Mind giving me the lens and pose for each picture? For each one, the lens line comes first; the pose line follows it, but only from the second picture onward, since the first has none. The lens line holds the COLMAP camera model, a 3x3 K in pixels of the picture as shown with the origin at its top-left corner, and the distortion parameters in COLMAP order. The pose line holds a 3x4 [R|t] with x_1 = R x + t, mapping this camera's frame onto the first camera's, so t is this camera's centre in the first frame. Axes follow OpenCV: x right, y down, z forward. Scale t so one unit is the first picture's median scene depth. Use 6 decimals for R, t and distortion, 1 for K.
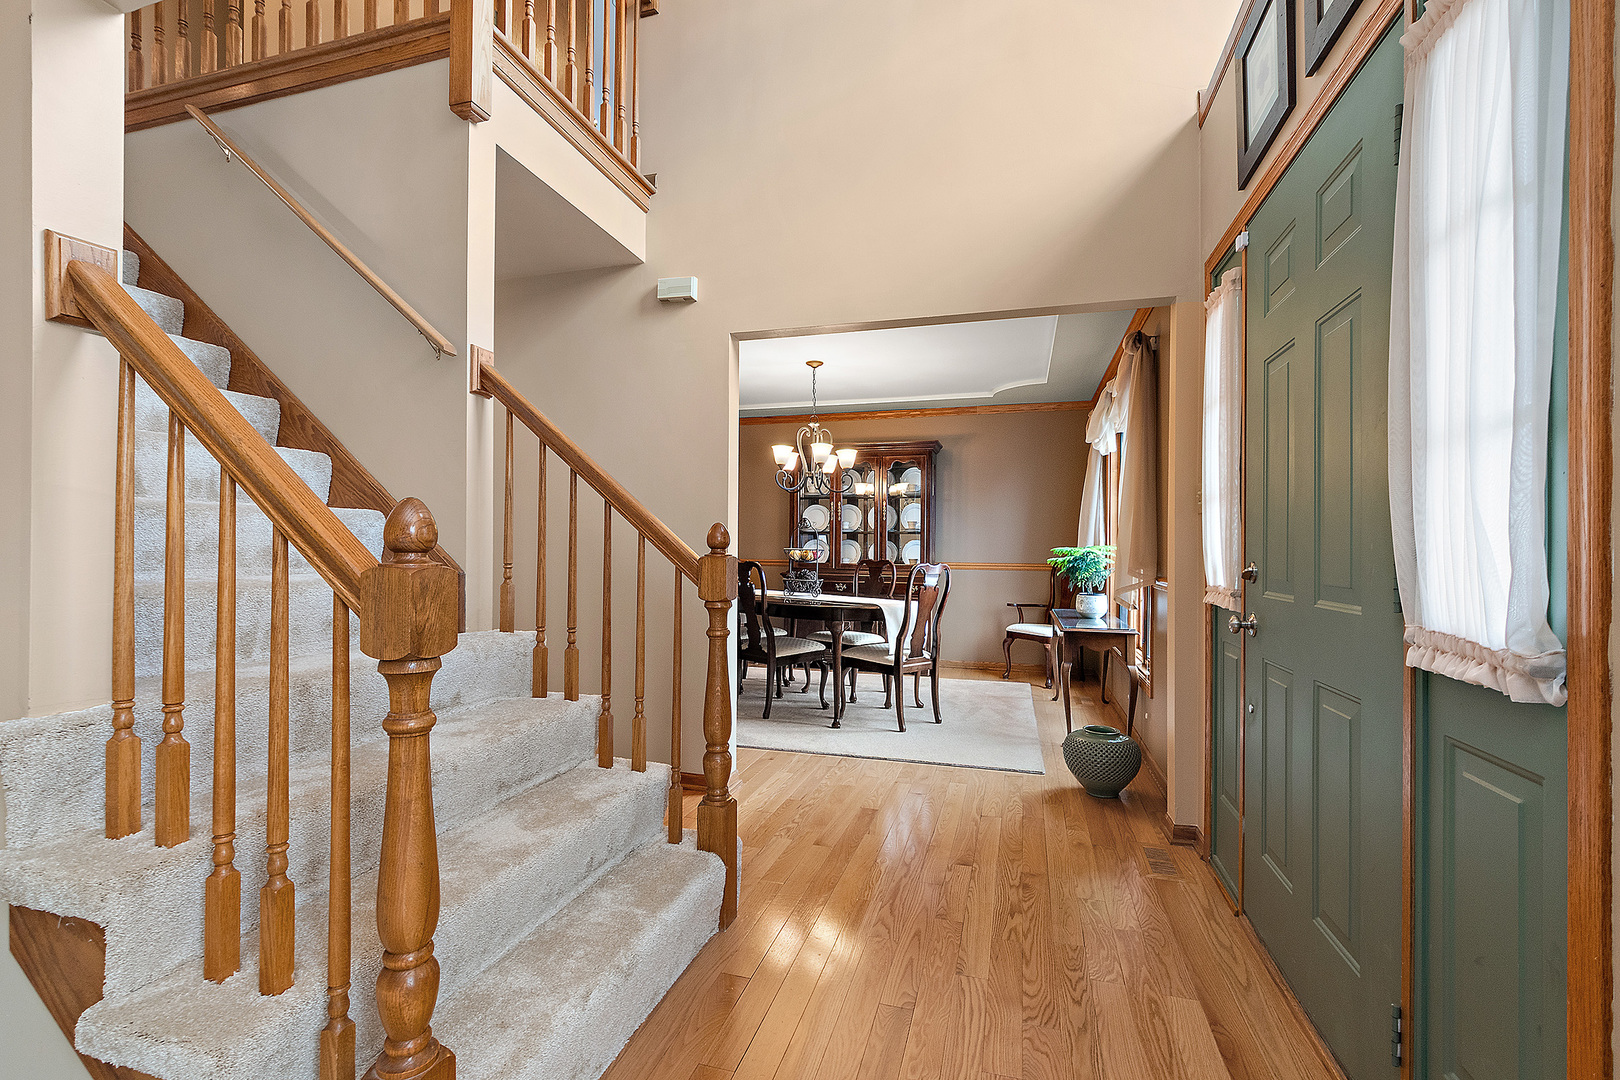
lens RADIAL K [[714.9, 0, 805.3], [0, 714.9, 543.2], [0, 0, 1]] dist [-0.000826, -0.000692]
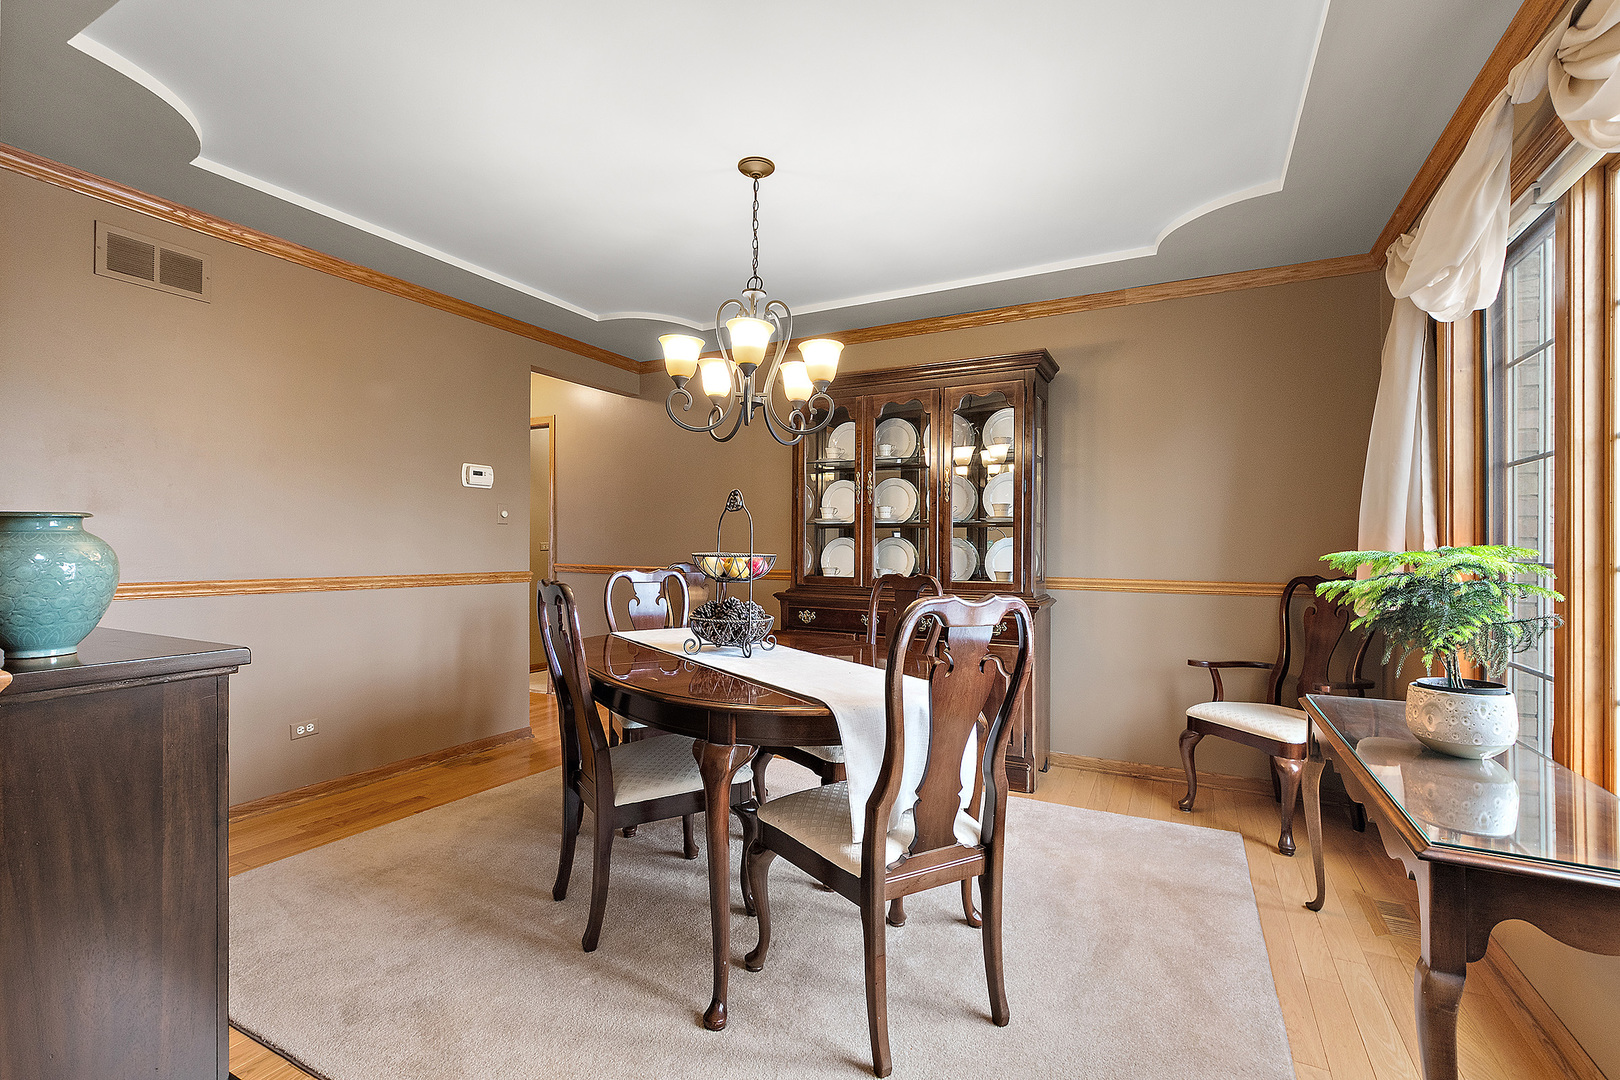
lens RADIAL K [[714.9, 0, 817.0], [0, 714.9, 541.6], [0, 0, 1]] dist [-0.000826, -0.000692]
pose [[0.981360, -0.001574, -0.192170, 0.119639], [-0.000011, 0.999966, -0.008245, 0.003226], [0.192176, 0.008093, 0.981327, 0.444597]]
